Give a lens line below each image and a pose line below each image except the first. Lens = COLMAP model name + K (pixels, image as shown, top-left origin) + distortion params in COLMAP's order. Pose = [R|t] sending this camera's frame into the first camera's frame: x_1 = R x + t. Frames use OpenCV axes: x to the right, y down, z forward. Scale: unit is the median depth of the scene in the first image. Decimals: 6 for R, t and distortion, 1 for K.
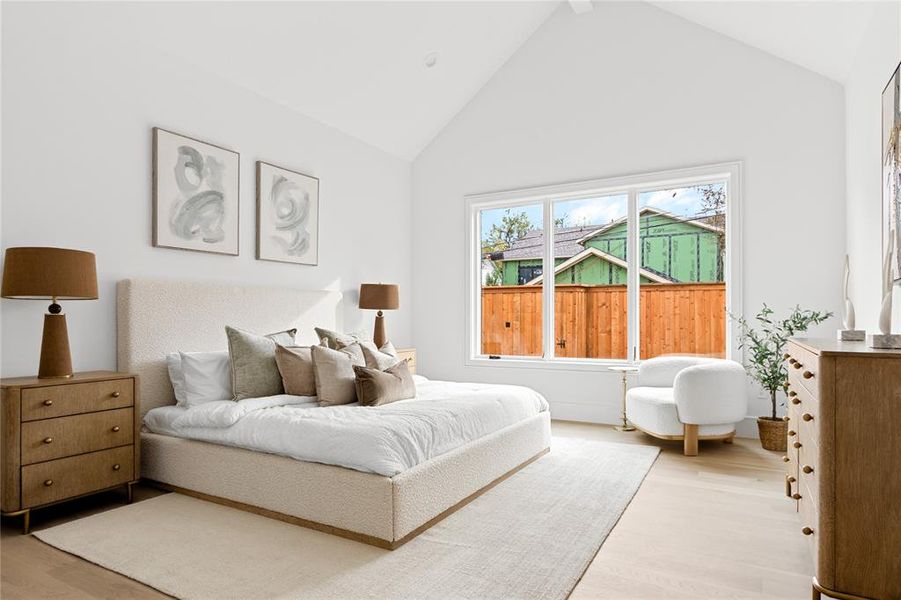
lens RADIAL K [[540.0, 0, 456.8], [0, 540.0, 304.2], [0, 0, 1]] dist [-0.009991, 0.014519]
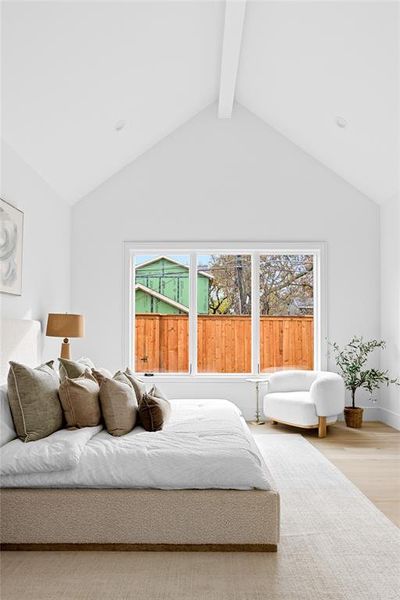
lens RADIAL K [[411.0, 0, 221.2], [0, 411.0, 321.8], [0, 0, 1]] dist [-0.002638, 0.009577]
pose [[0.865702, 0.019496, 0.500179, -0.316512], [-0.016594, 0.999810, -0.010249, -0.020083], [-0.500284, 0.000573, 0.865861, 0.122238]]
